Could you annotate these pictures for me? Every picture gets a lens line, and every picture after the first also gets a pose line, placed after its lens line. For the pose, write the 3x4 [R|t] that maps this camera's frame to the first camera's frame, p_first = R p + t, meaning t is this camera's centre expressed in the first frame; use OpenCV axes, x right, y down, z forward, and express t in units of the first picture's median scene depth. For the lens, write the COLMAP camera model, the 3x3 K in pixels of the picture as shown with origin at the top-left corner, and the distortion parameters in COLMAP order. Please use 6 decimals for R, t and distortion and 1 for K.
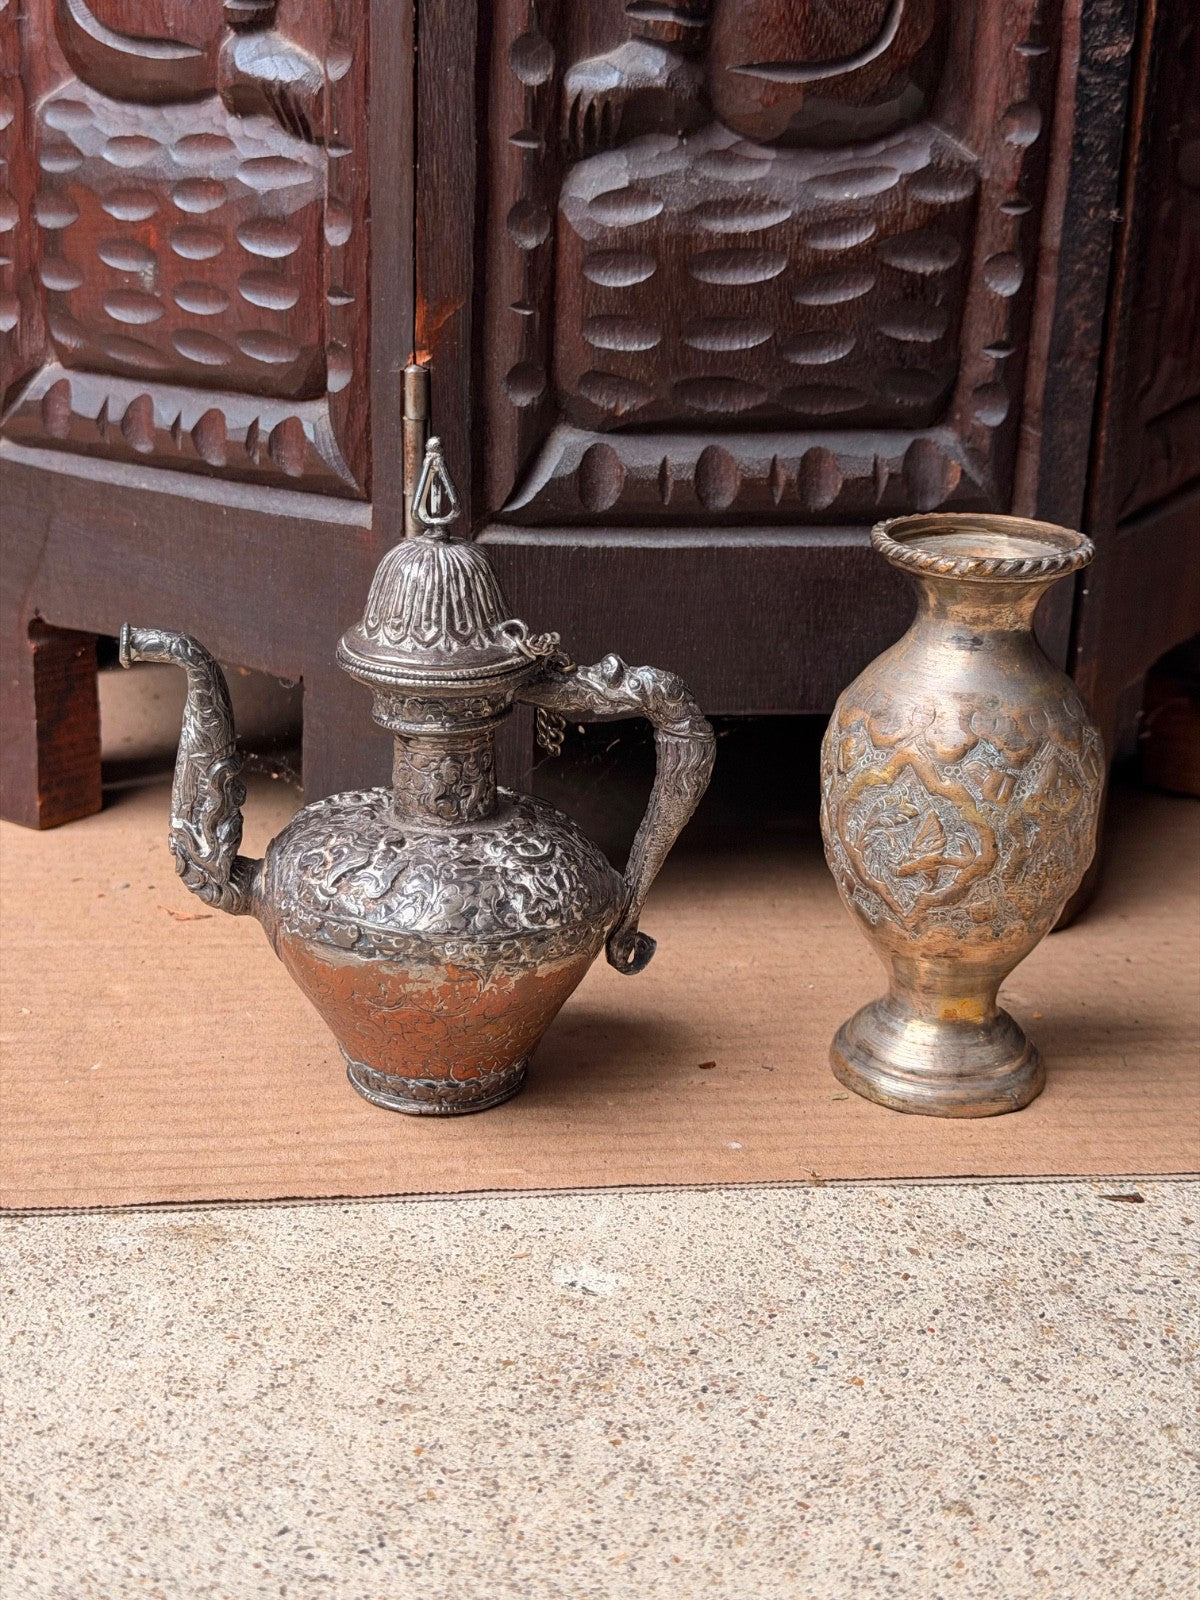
lens RADIAL K [[2291.2, 0, 579.0], [0, 2291.2, 768.6], [0, 0, 1]] dist [0.108015, 0.000000]
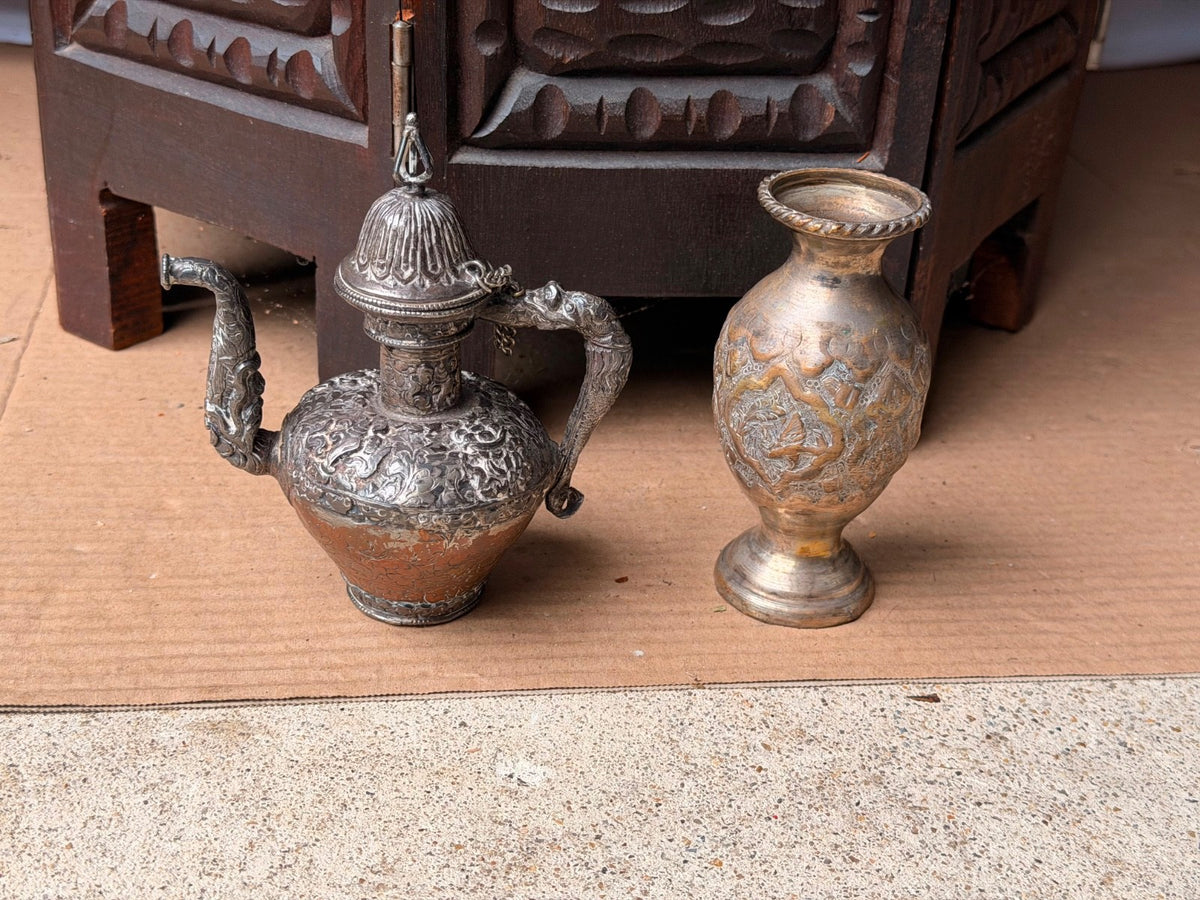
lens RADIAL K [[1718.4, 0, 603.3], [0, 1718.4, 449.8], [0, 0, 1]] dist [0.108015, 0.000000]
pose [[0.999395, 0.018939, 0.029175, 0.016942], [-0.023598, 0.985386, 0.168693, -0.123651], [-0.025554, -0.169279, 0.985237, 0.040947]]
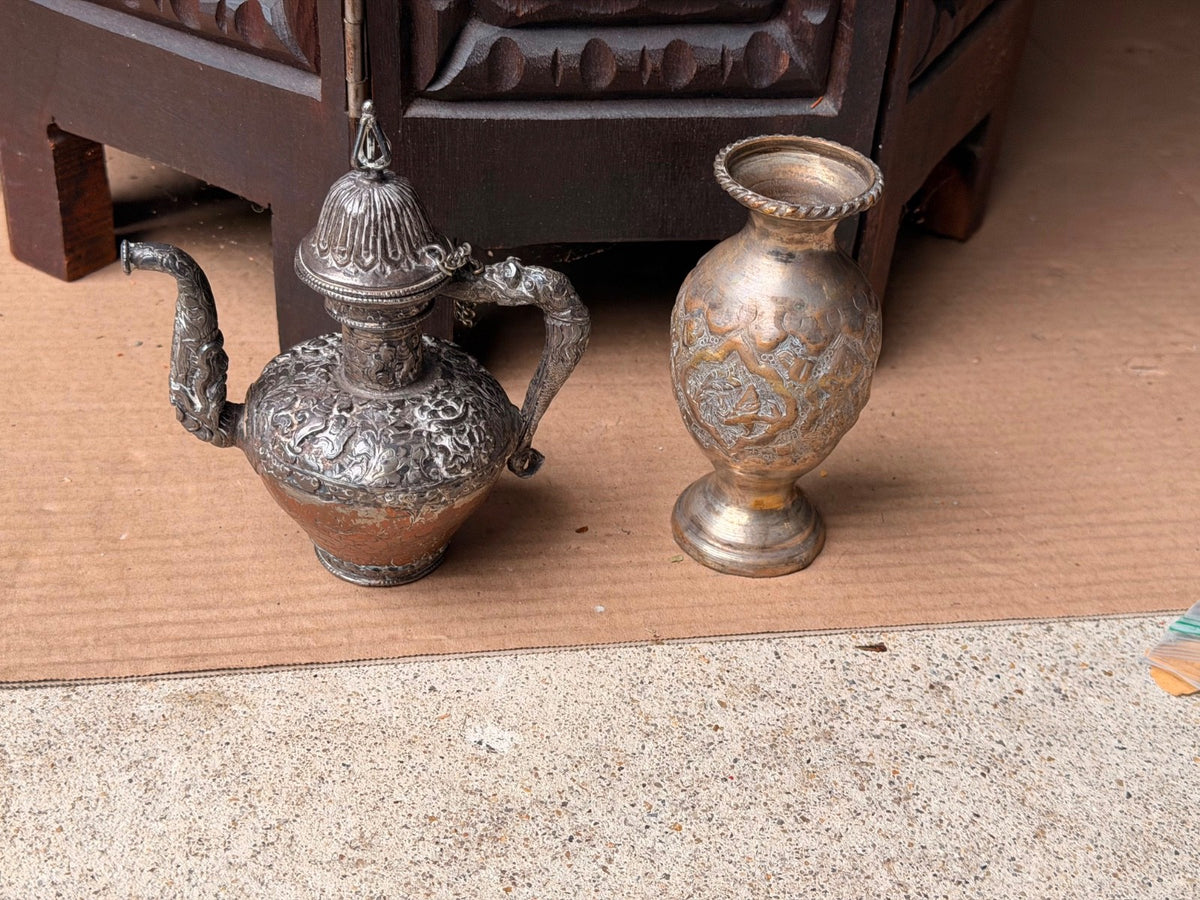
lens RADIAL K [[1718.4, 0, 611.7], [0, 1718.4, 452.3], [0, 0, 1]] dist [0.108015, 0.000000]
pose [[0.997948, 0.002145, 0.063989, 0.009145], [-0.020298, 0.958482, 0.284430, -0.228782], [-0.060722, -0.285145, 0.956559, 0.038250]]
